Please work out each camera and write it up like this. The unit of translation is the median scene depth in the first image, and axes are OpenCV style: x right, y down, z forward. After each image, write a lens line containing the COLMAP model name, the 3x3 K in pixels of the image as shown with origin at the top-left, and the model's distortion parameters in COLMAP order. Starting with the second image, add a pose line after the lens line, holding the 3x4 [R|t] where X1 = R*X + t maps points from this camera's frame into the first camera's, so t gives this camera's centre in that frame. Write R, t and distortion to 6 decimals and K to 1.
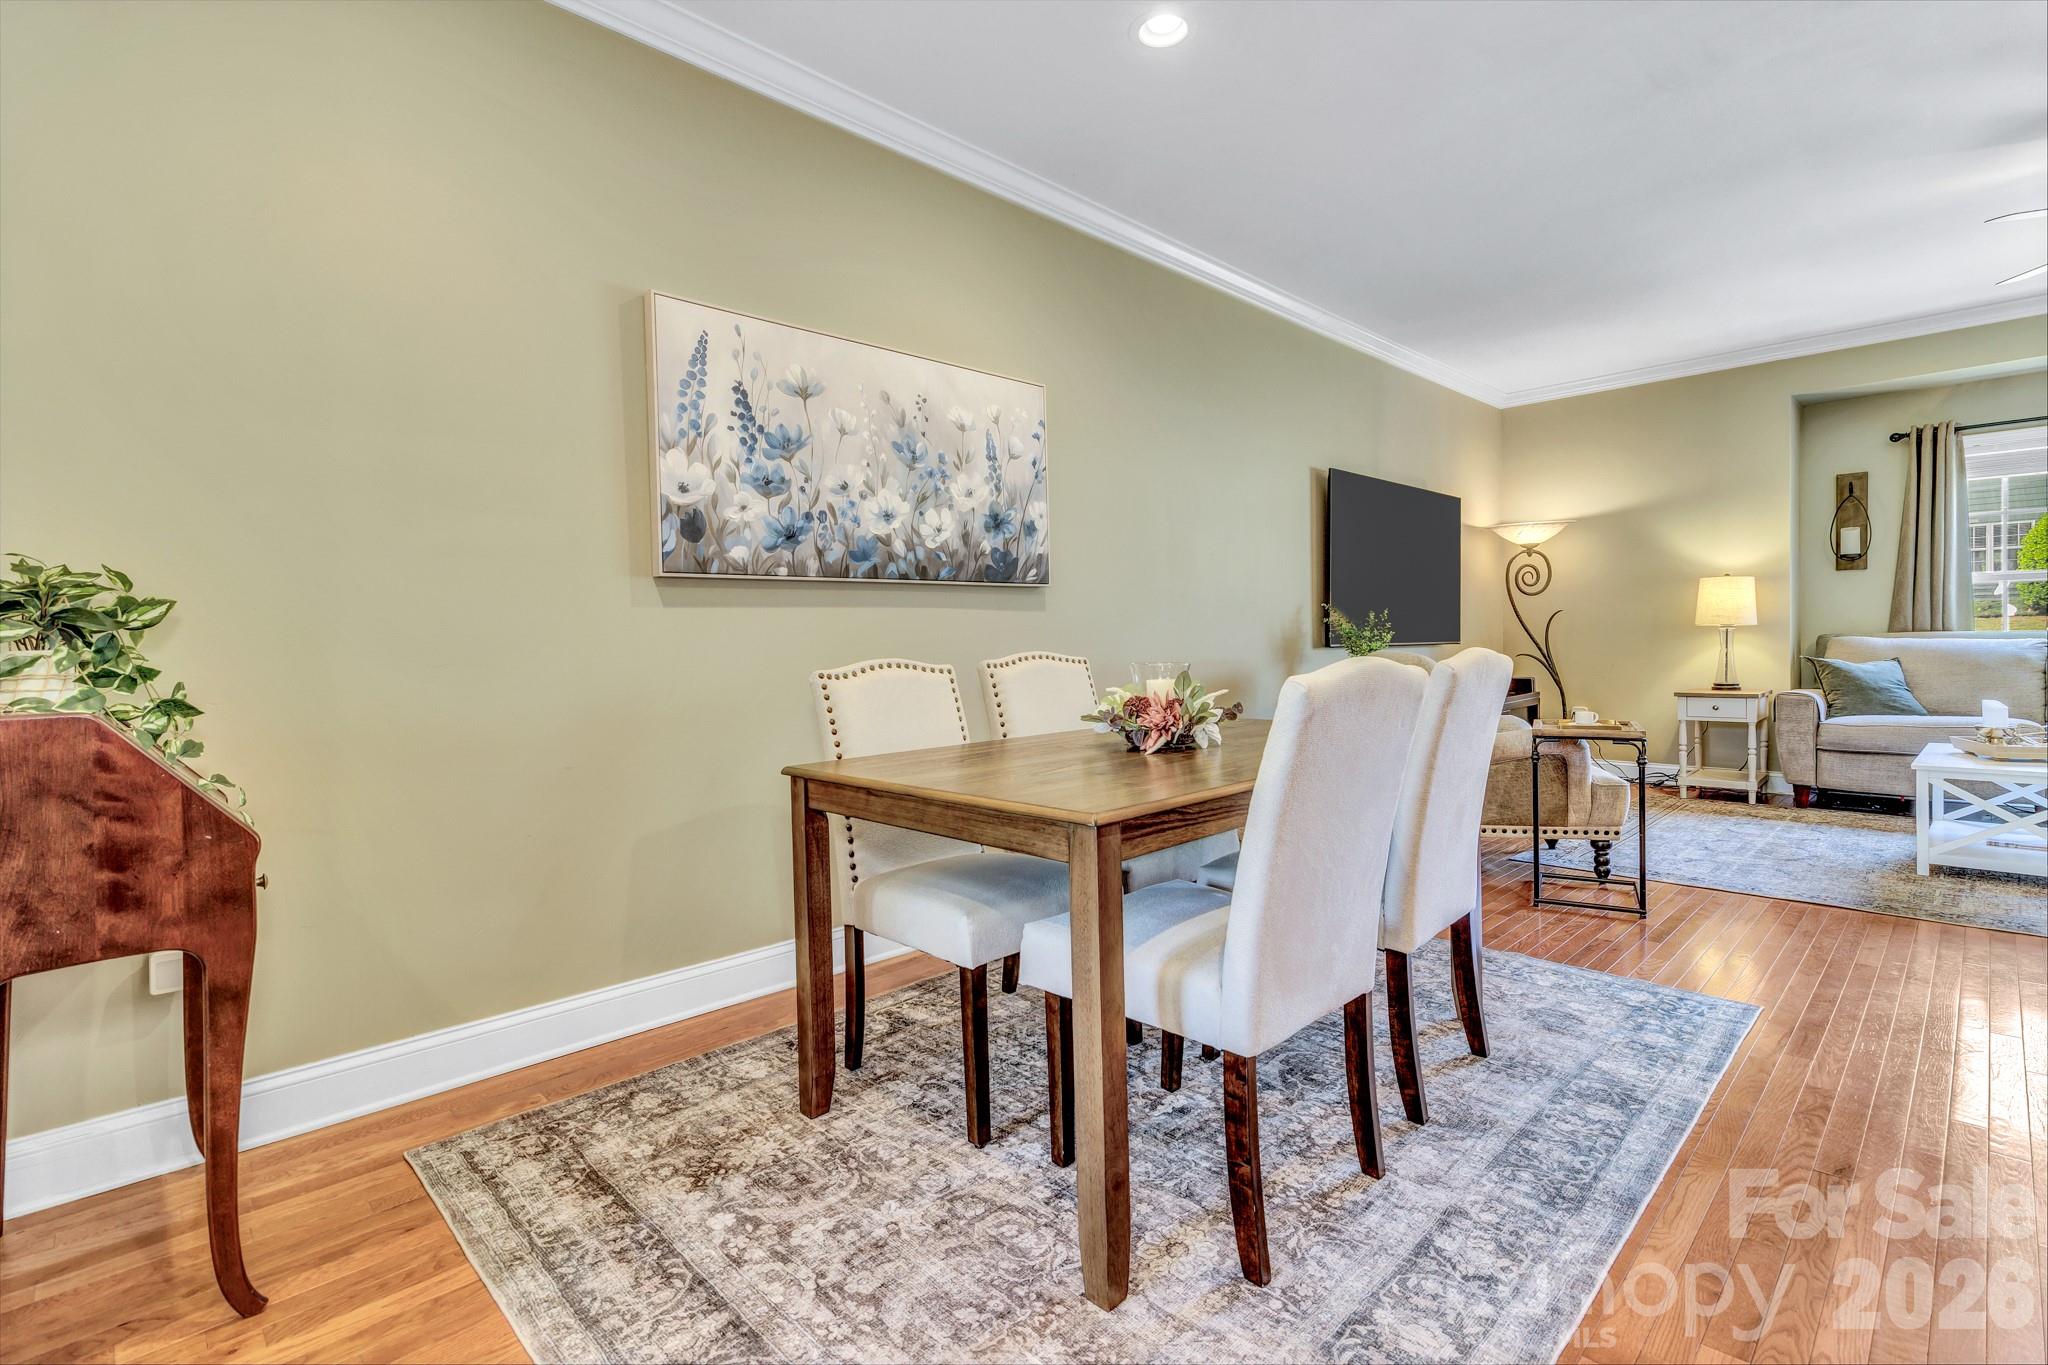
lens RADIAL K [[962.0, 0, 1016.8], [0, 962.0, 664.3], [0, 0, 1]] dist [0.006777, 0.001435]
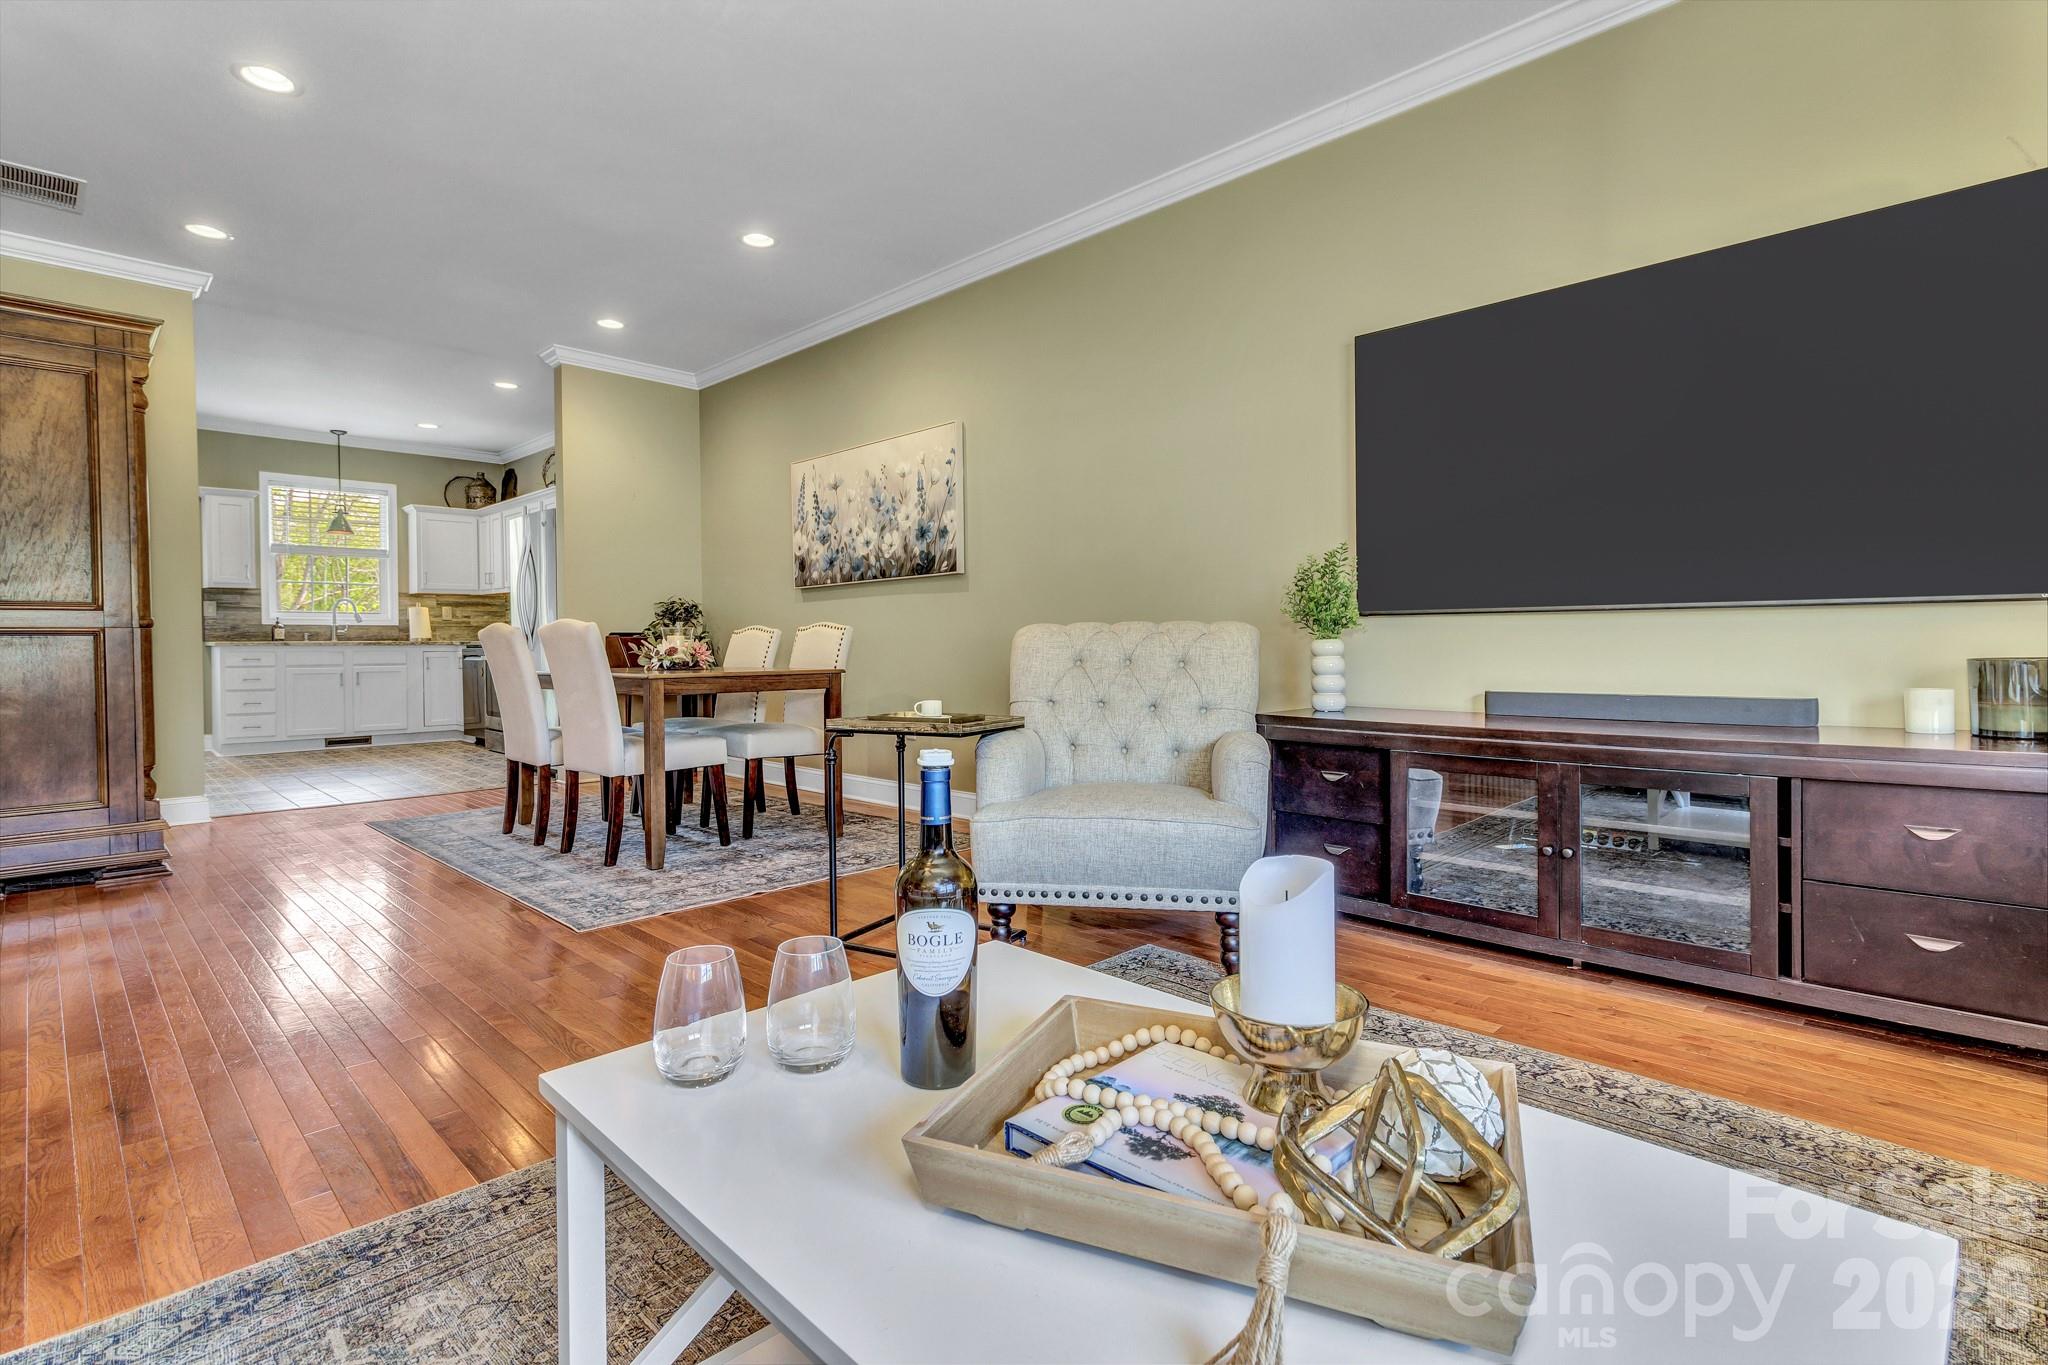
lens RADIAL K [[962.0, 0, 1044.9], [0, 962.0, 661.7], [0, 0, 1]] dist [0.006777, 0.001435]
pose [[0.018272, 0.034531, -0.999237, 1.598345], [-0.020302, 0.999210, 0.034159, -0.007786], [0.999627, 0.019663, 0.018958, 1.294032]]
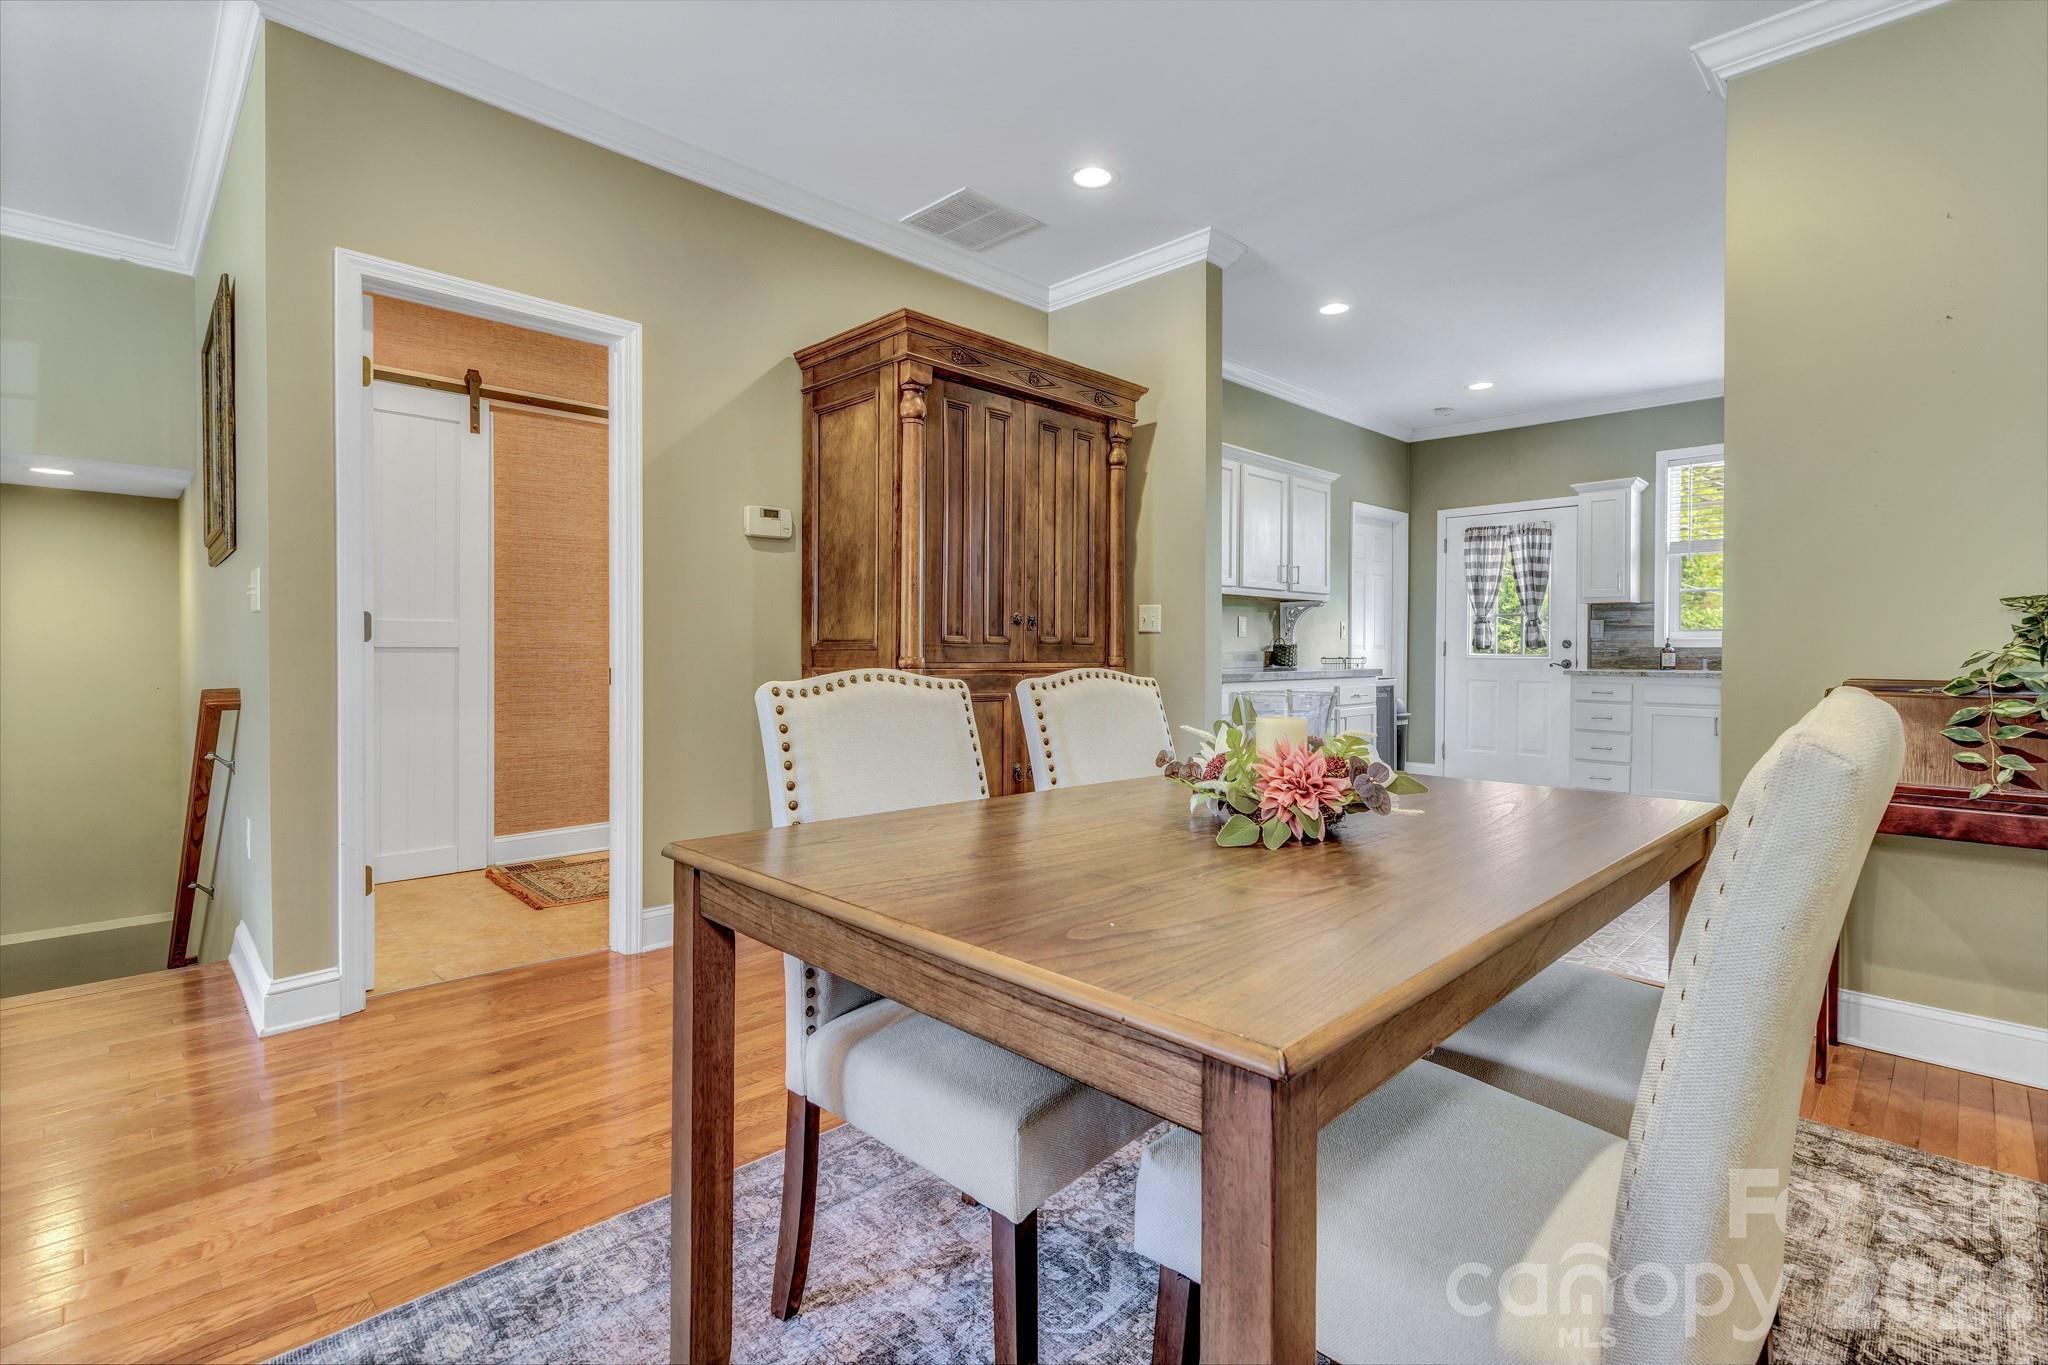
lens RADIAL K [[962.0, 0, 1023.3], [0, 962.0, 653.3], [0, 0, 1]] dist [0.006777, 0.001435]
pose [[-0.999759, 0.011463, -0.018738, 0.256626], [0.010963, 0.999586, 0.026587, -0.033163], [0.019035, 0.026375, -0.999471, 1.224073]]
